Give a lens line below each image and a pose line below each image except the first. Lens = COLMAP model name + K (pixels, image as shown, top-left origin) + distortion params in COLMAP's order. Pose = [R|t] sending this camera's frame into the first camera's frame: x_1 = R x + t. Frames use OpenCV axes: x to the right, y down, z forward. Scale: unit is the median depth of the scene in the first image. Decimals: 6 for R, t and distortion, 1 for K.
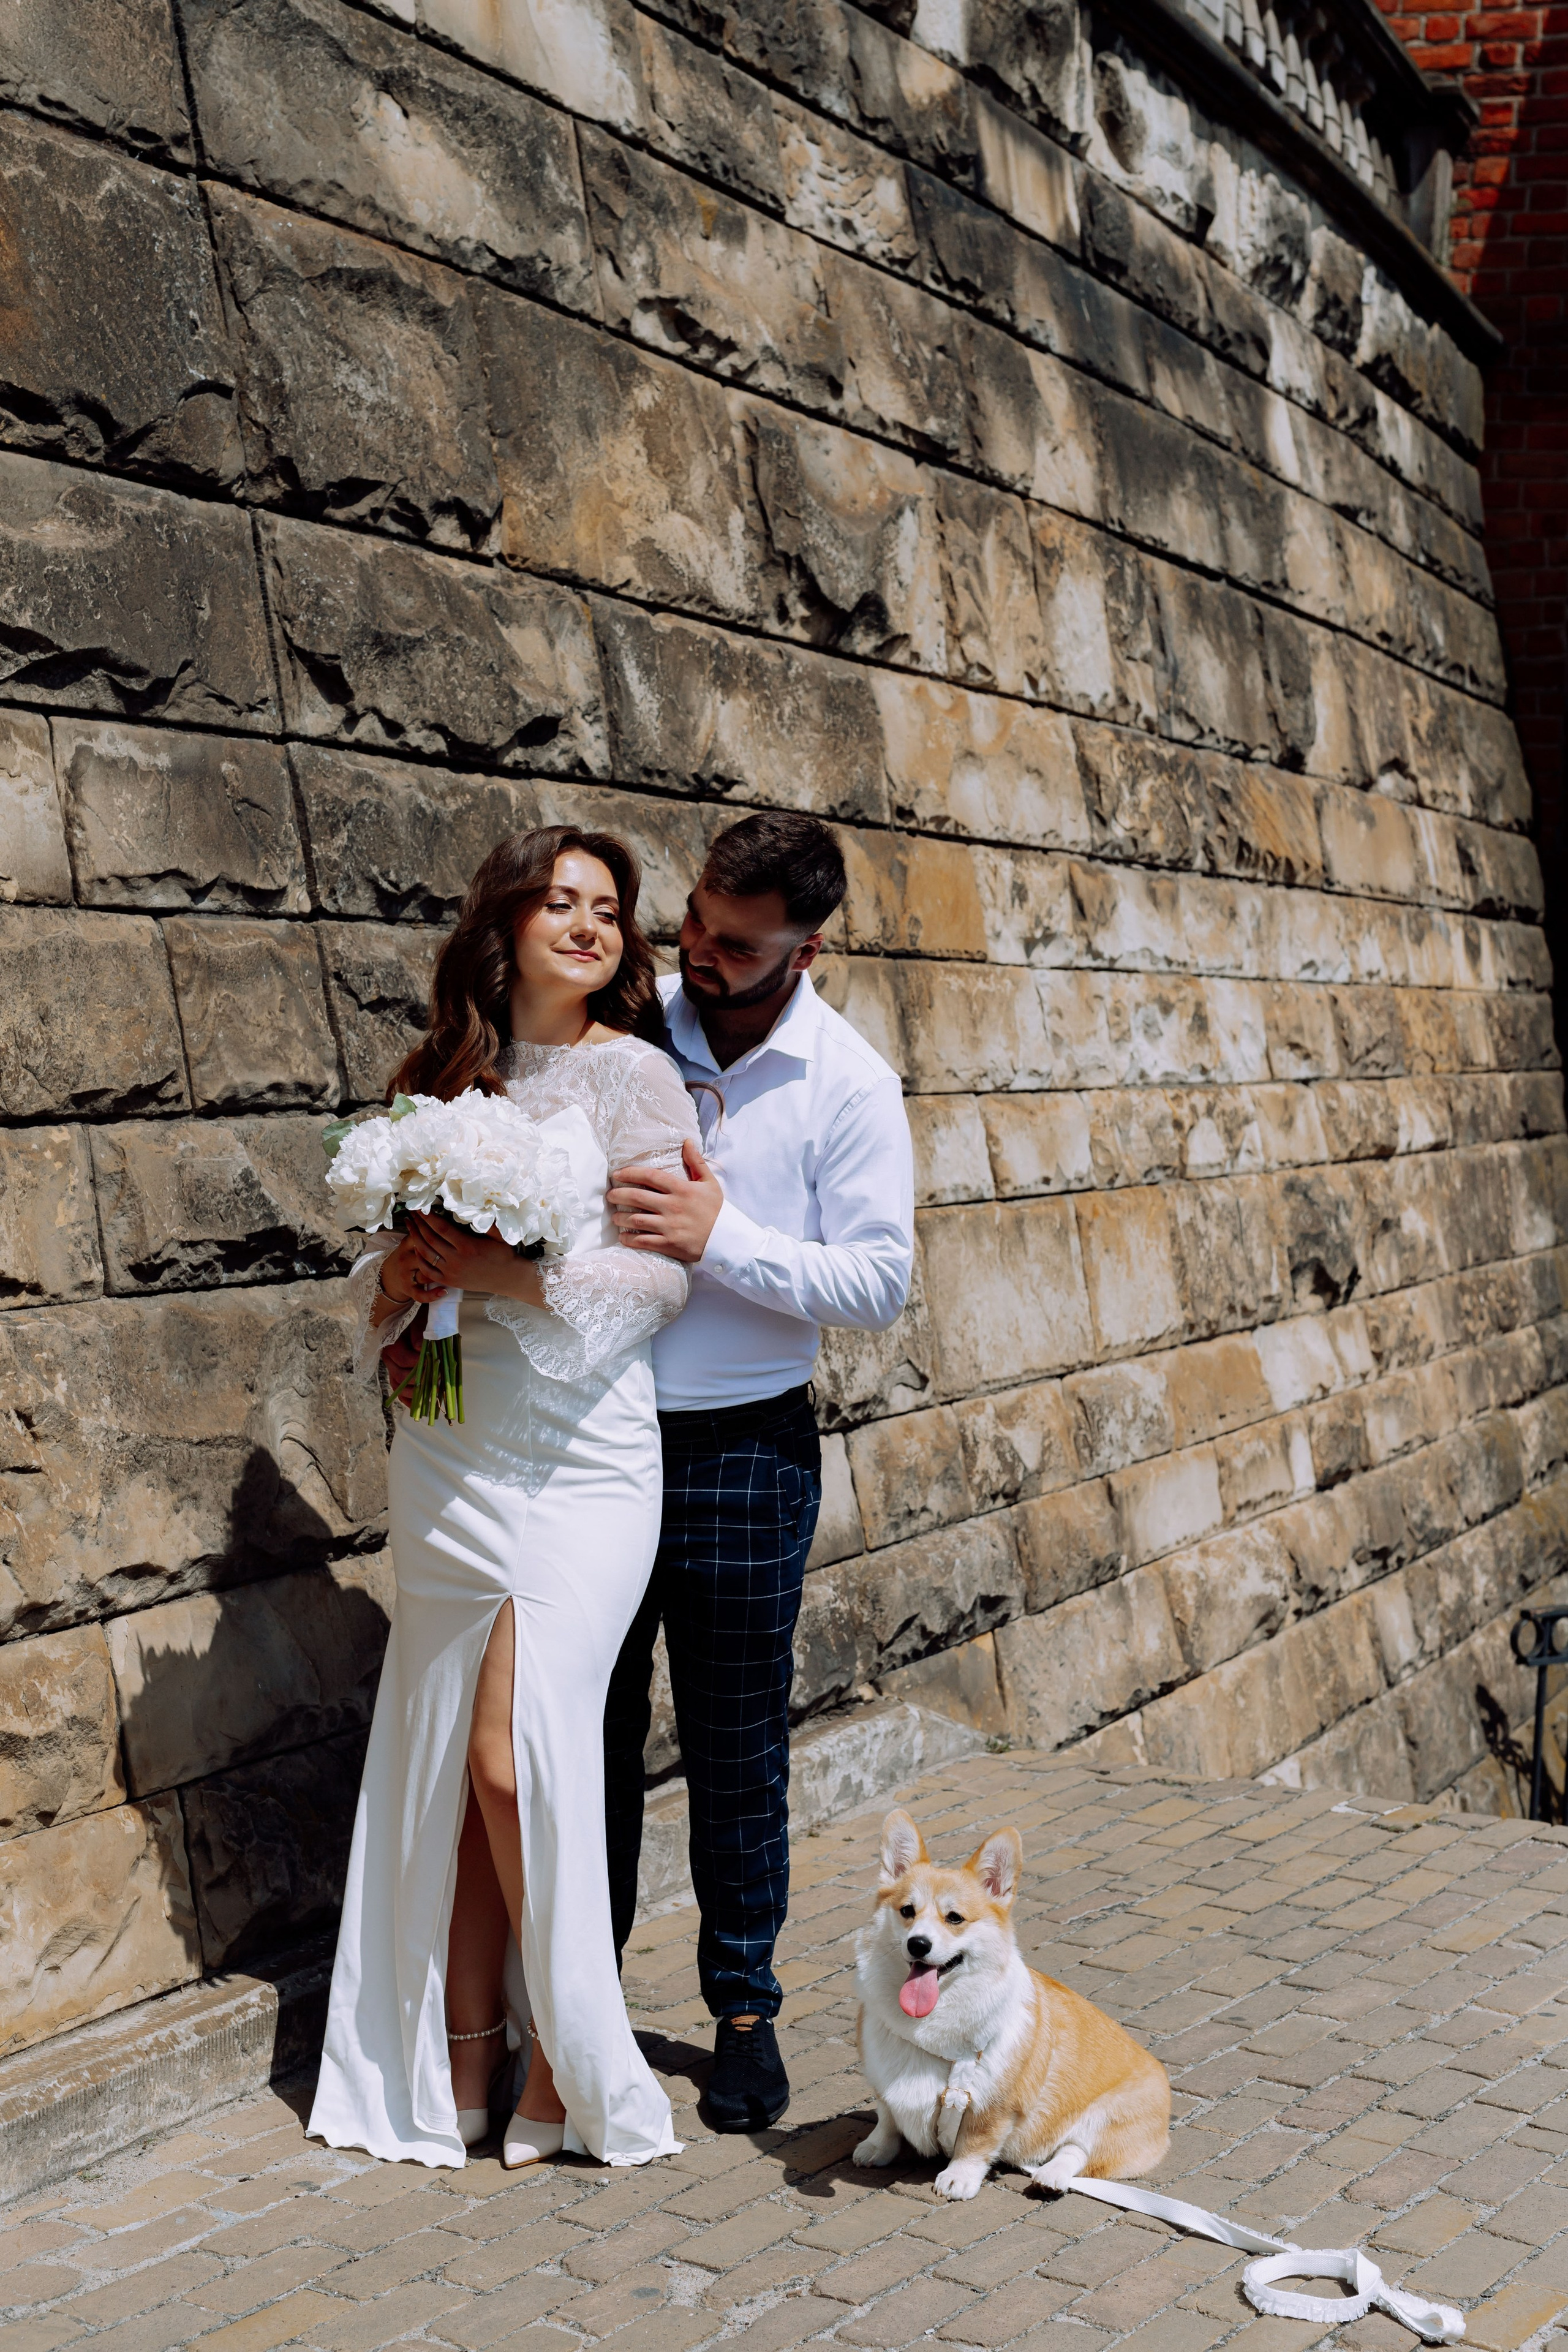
lens RADIAL K [[3358.1, 0, 784.0], [0, 3358.1, 1176.0], [0, 0, 1]] dist [0.000127, -0.003479]
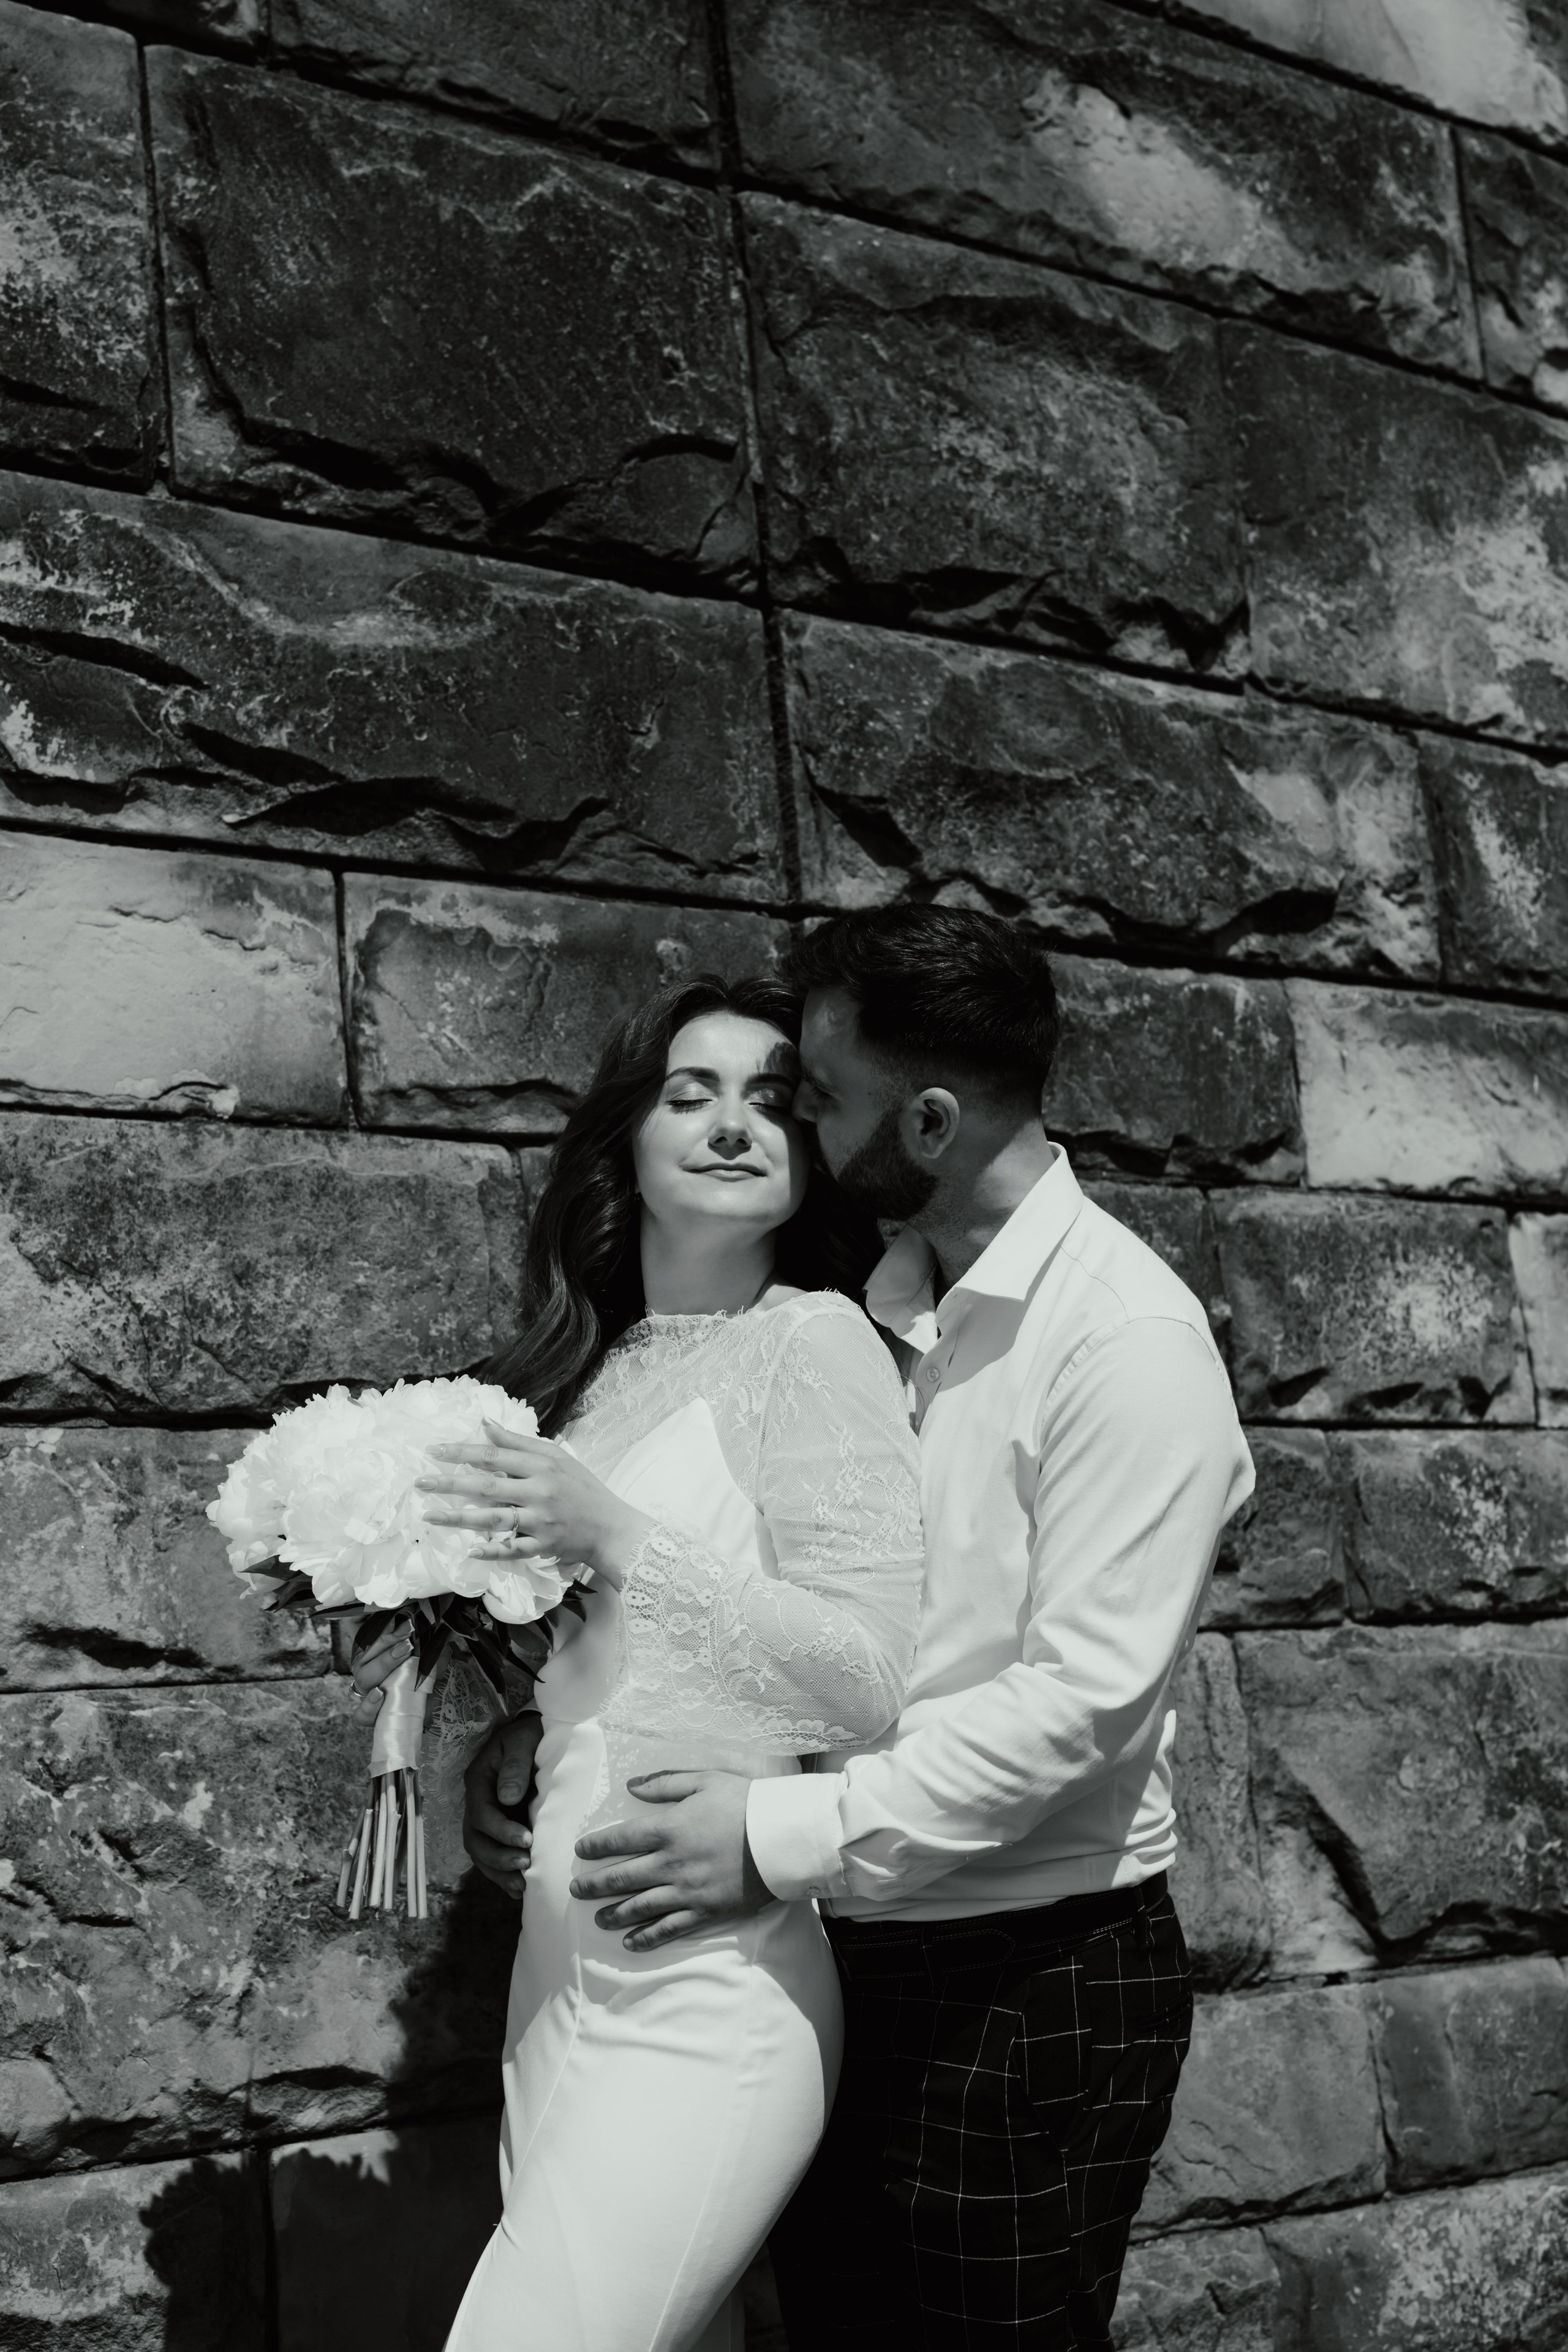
lens RADIAL K [[3259.0, 0, 784.0], [0, 3259.0, 1176.0], [0, 0, 1]] dist [-0.010745, 0.067472]
pose [[0.884858, -0.006766, -0.465811, 0.168216], [-0.039464, 0.995212, -0.089422, -0.008922], [0.464186, 0.097508, 0.880354, 0.357484]]
